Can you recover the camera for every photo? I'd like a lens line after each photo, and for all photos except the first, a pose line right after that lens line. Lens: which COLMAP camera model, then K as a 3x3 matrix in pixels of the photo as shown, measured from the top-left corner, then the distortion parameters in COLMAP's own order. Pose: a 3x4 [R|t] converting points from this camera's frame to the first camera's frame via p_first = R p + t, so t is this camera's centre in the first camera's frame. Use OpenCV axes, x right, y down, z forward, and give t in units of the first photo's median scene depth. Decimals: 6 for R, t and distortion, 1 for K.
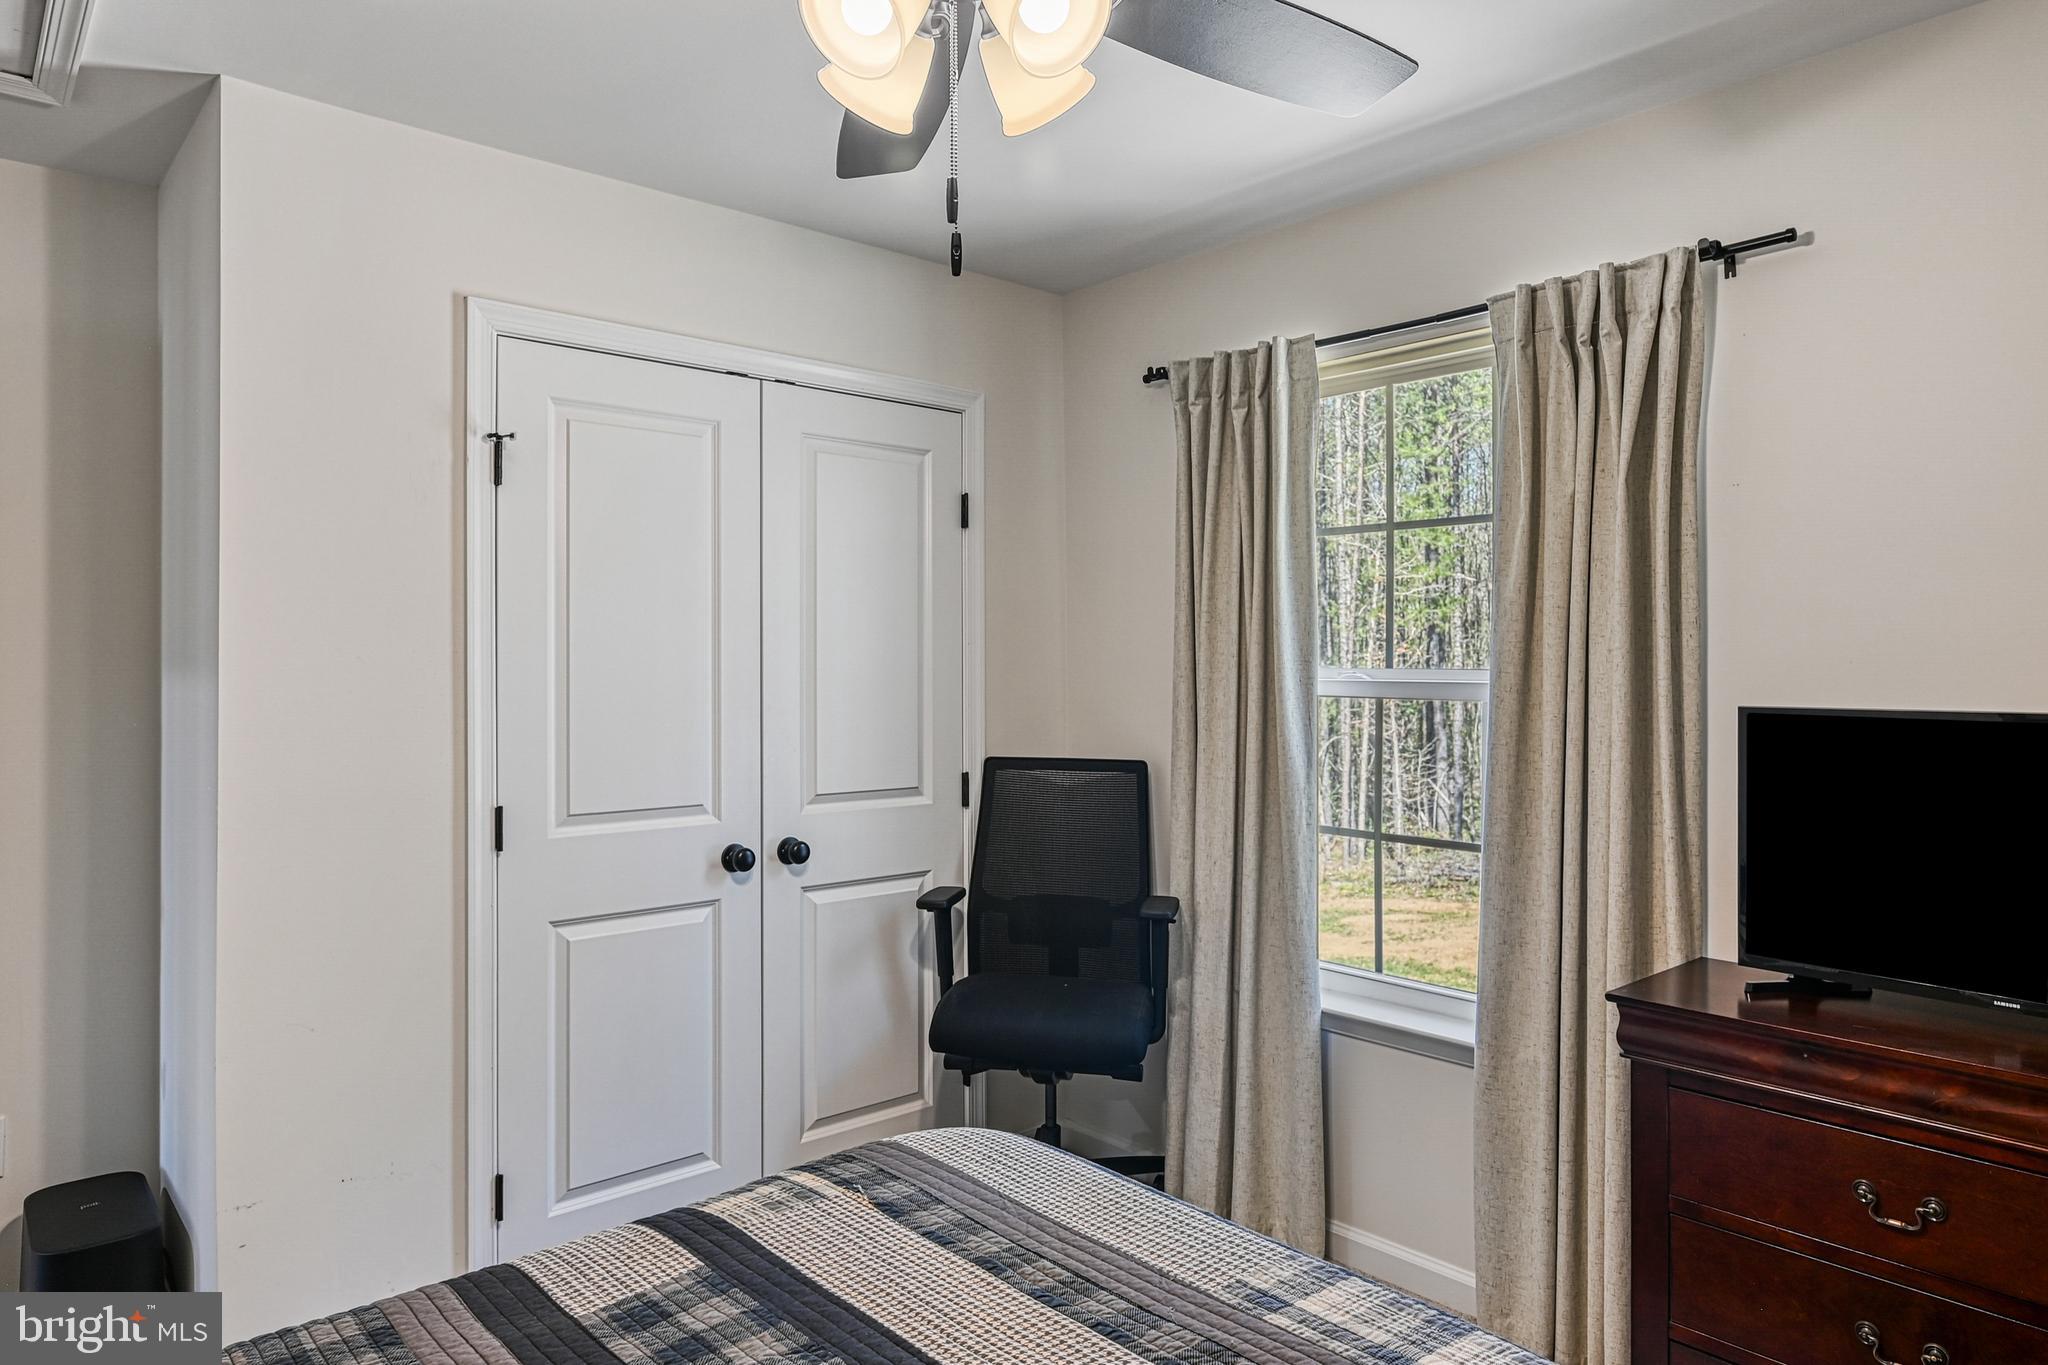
lens RADIAL K [[1267.0, 0, 1031.1], [0, 1267.0, 655.2], [0, 0, 1]] dist [-0.002877, -0.000379]
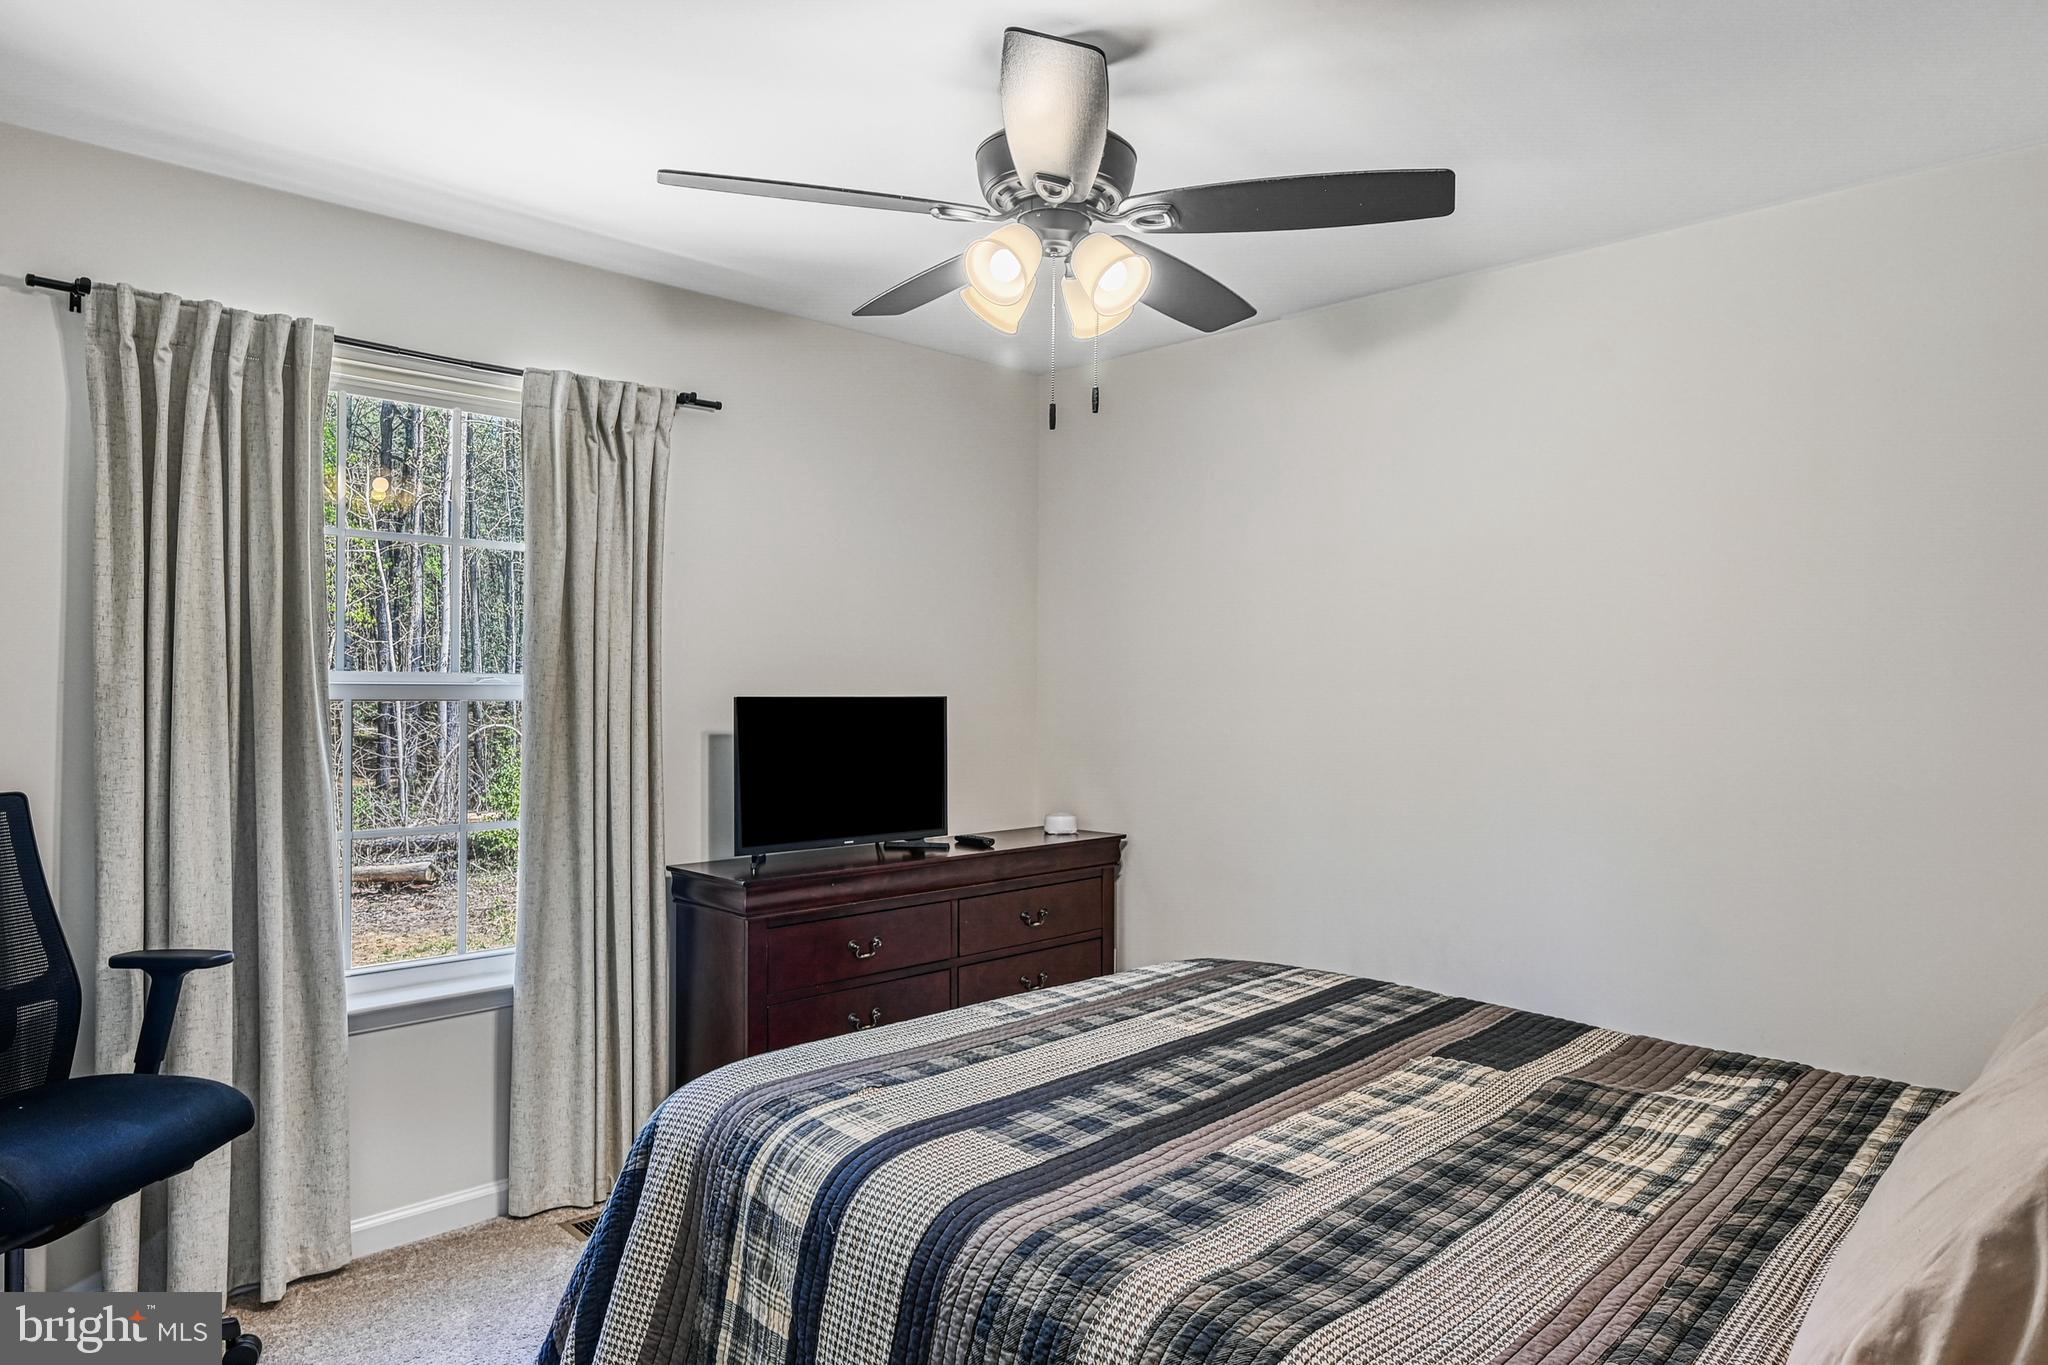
lens RADIAL K [[1294.7, 0, 1024.0], [0, 1294.7, 682.5], [0, 0, 1]] dist [-0.000265, -0.000487]
pose [[-0.053512, 0.000756, 0.998567, -1.110964], [-0.011831, 0.999929, -0.001391, 0.020077], [-0.998497, -0.011889, -0.053500, 0.720014]]
